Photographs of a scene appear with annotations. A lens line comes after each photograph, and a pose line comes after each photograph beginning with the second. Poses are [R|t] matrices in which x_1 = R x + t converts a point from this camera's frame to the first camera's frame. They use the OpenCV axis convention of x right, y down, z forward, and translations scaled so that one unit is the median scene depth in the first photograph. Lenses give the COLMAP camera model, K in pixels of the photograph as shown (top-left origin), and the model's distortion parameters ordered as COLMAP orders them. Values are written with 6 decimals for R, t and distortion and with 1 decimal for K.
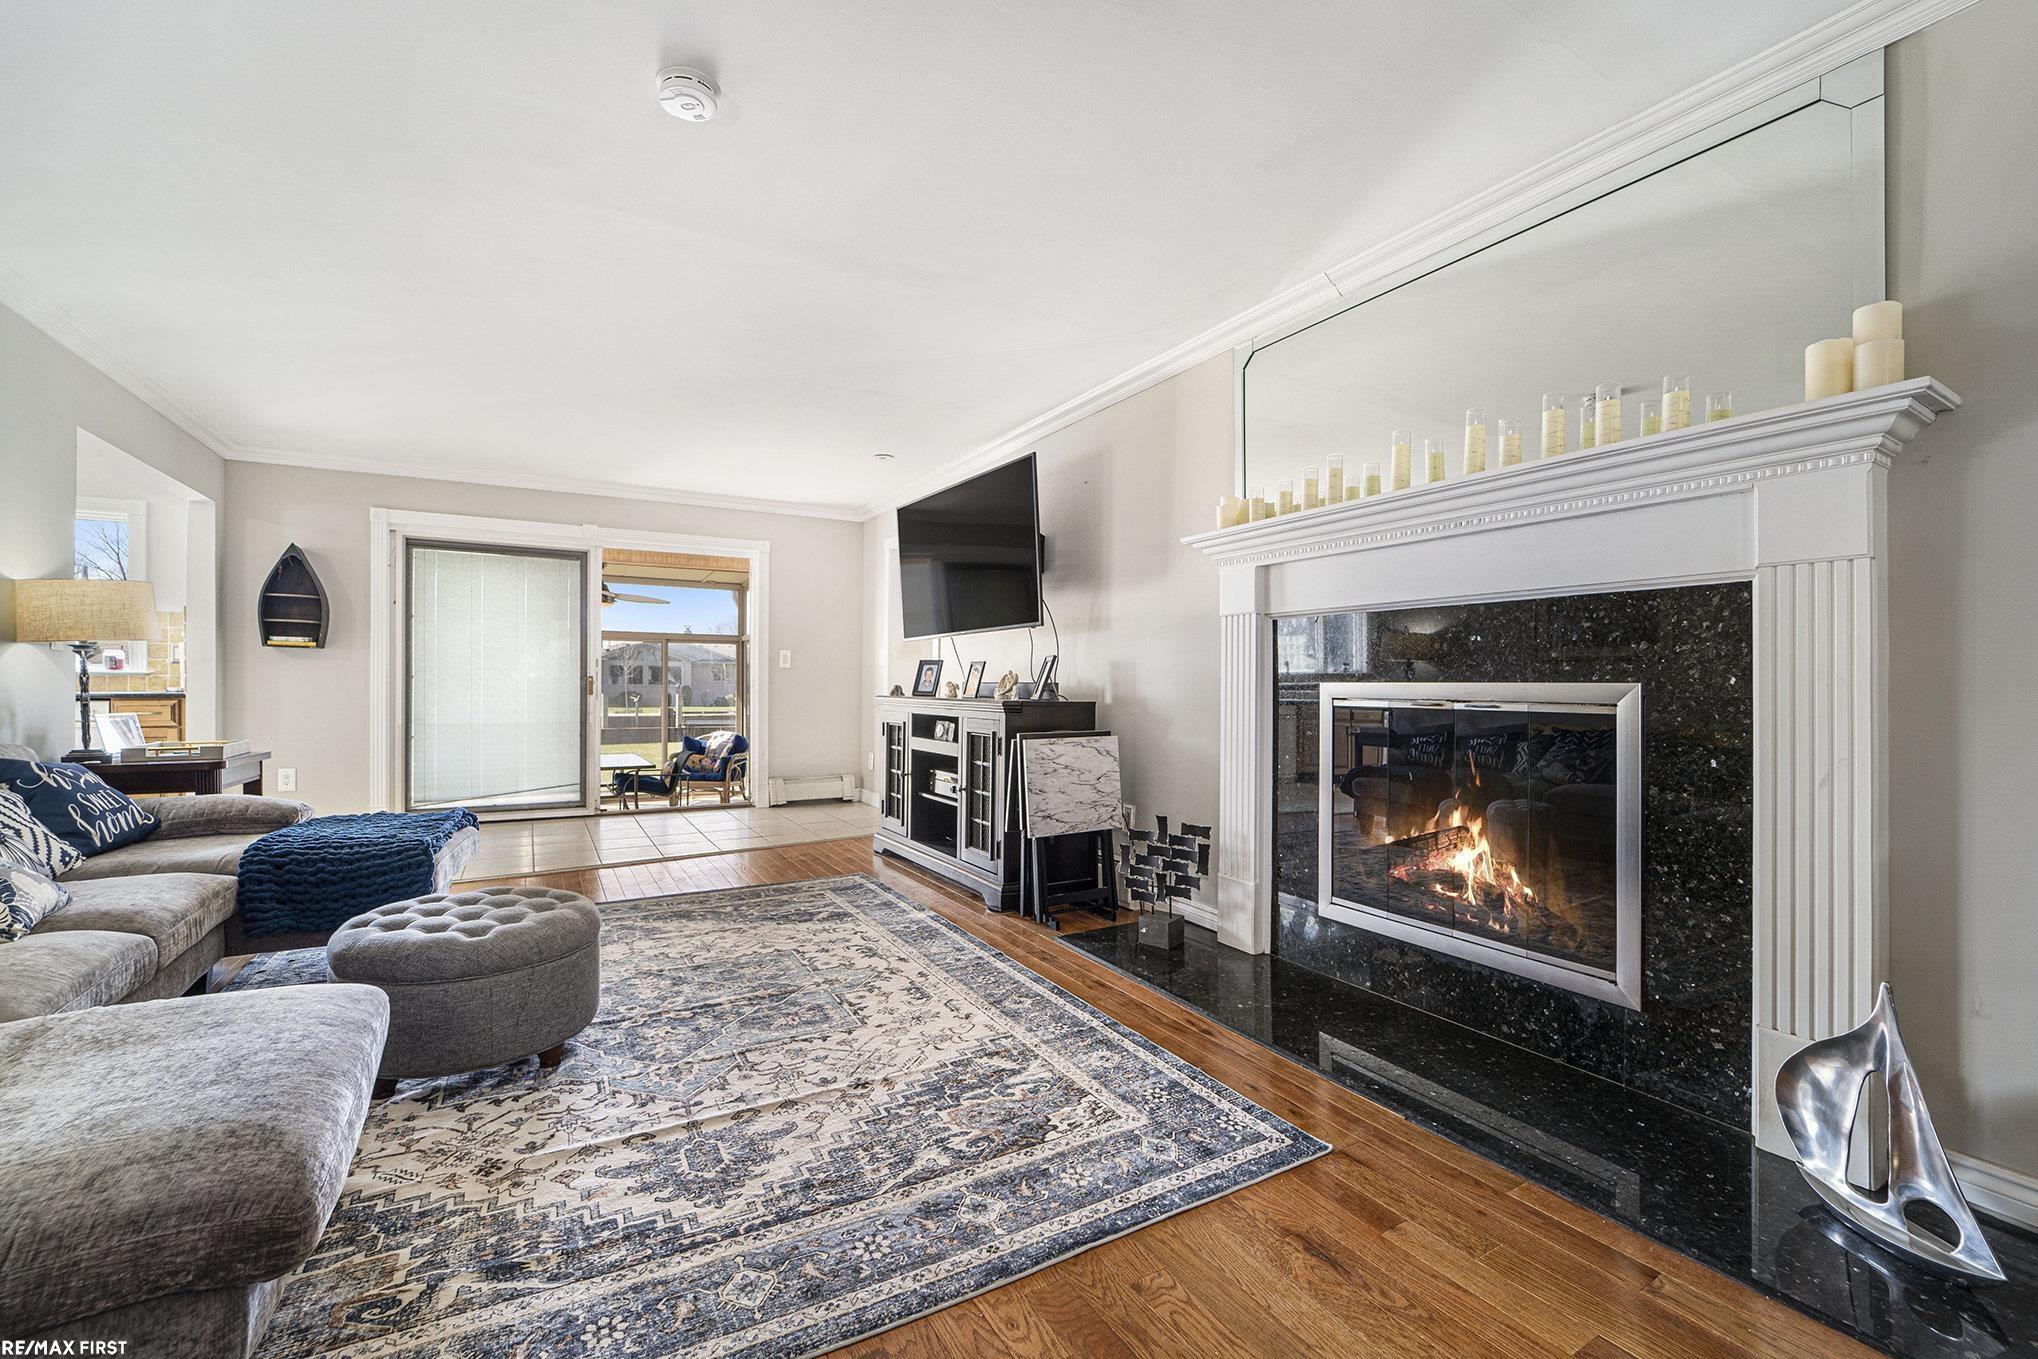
lens RADIAL K [[828.4, 0, 1007.9], [0, 828.4, 687.2], [0, 0, 1]] dist [-0.009356, -0.008912]
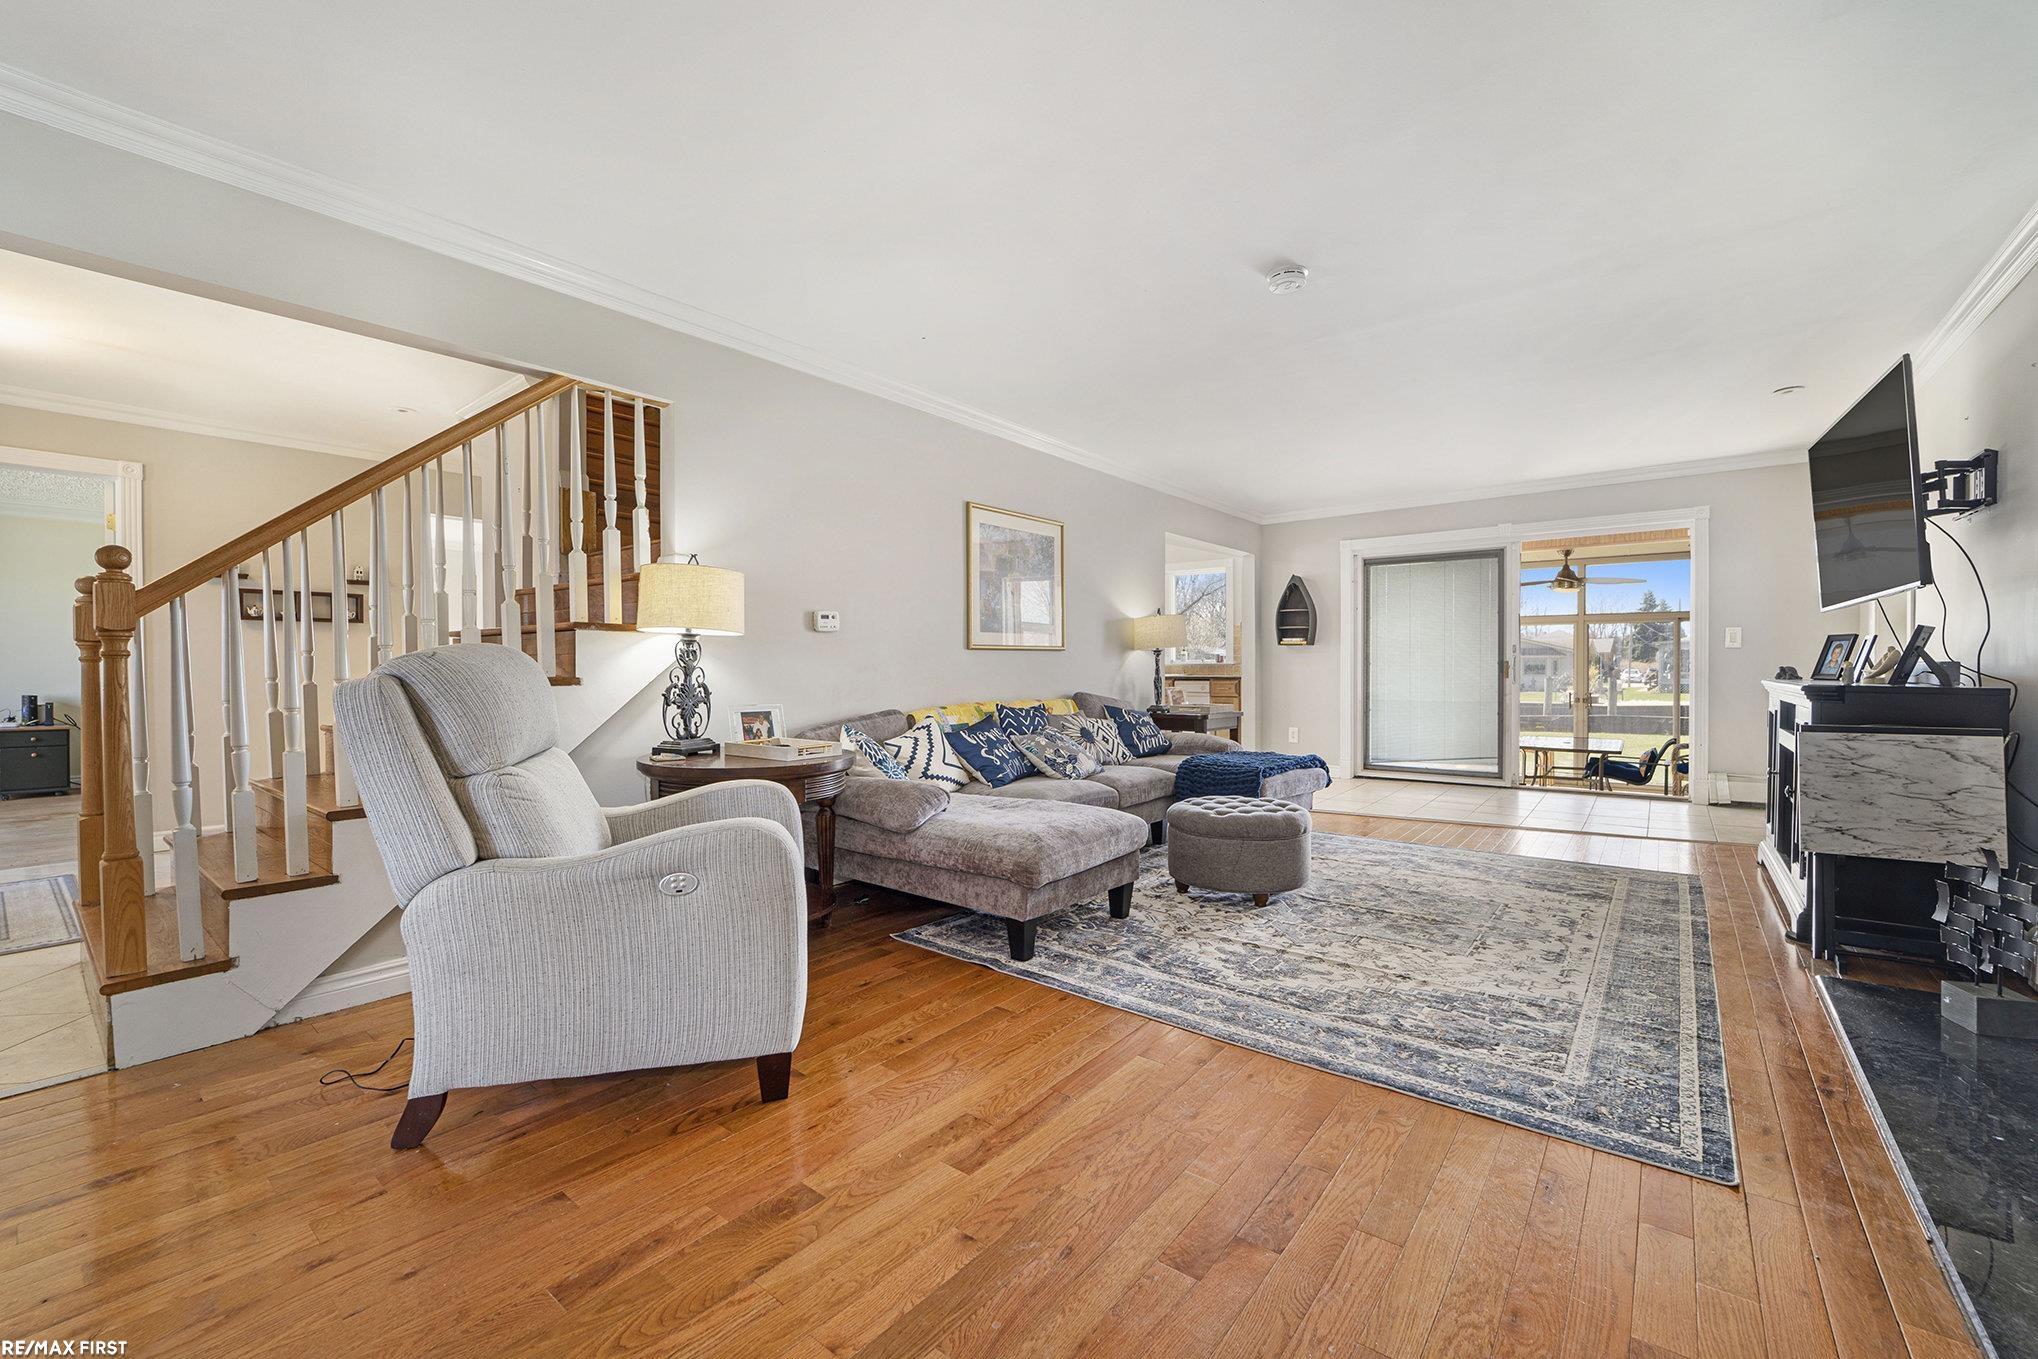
lens RADIAL K [[821.8, 0, 1037.6], [0, 821.8, 681.4], [0, 0, 1]] dist [0.007991, -0.008799]
pose [[0.395442, 0.006162, -0.918470, 0.644580], [0.003951, 0.999957, 0.008409, 0.004413], [0.918482, -0.006954, 0.395401, -0.027761]]
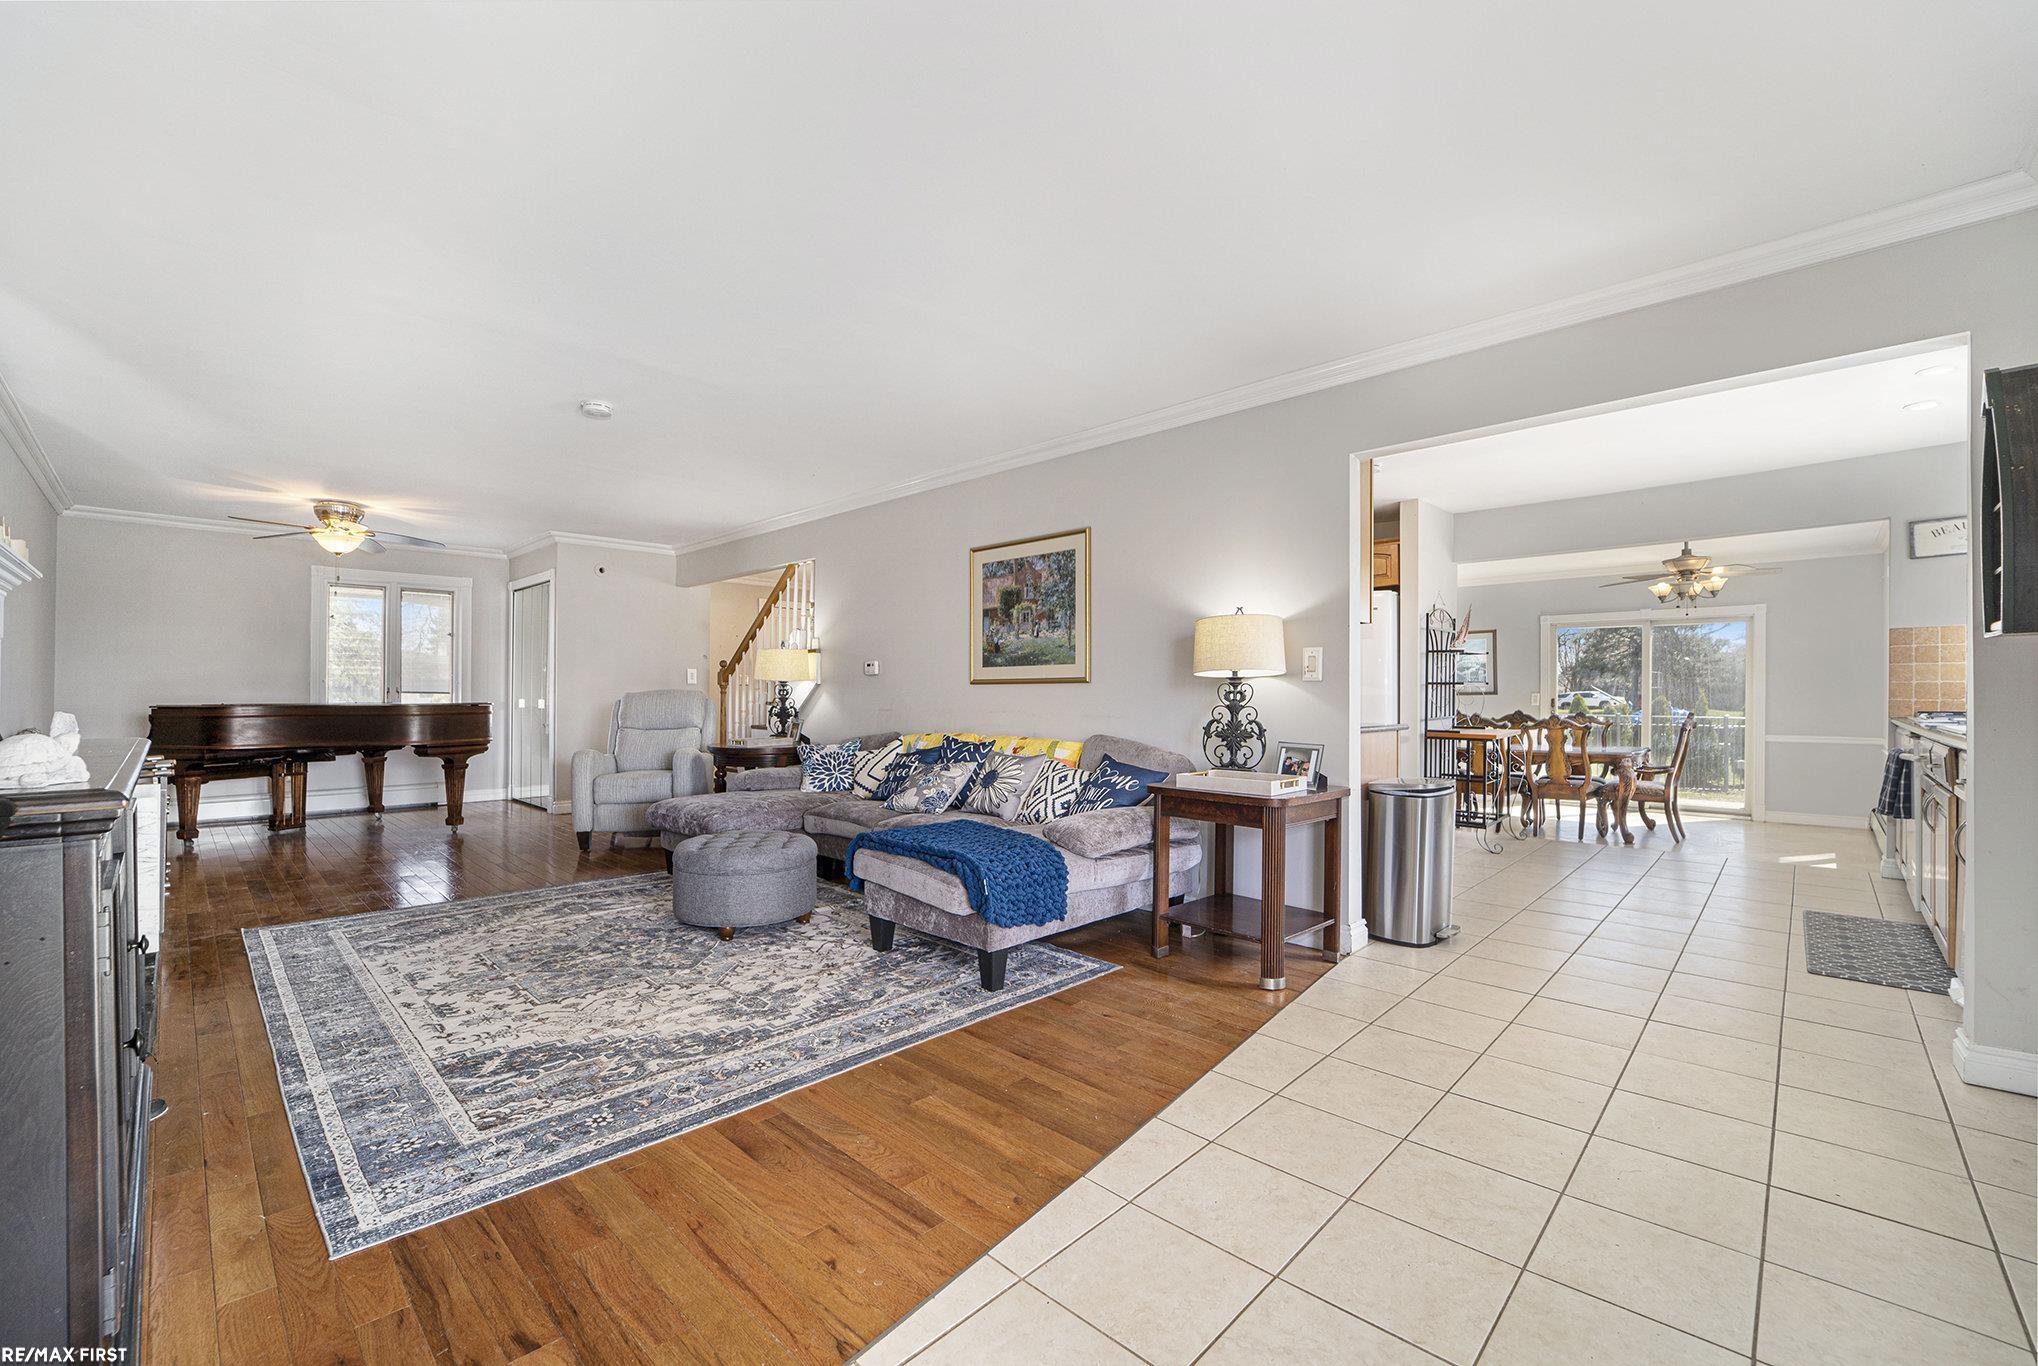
lens RADIAL K [[821.8, 0, 1037.6], [0, 821.8, 684.9], [0, 0, 1]] dist [0.007991, -0.008799]
pose [[-0.953637, -0.016230, -0.300520, -0.638423], [-0.012682, 0.999825, -0.013756, -0.041747], [0.300691, -0.009307, -0.953676, 2.565365]]
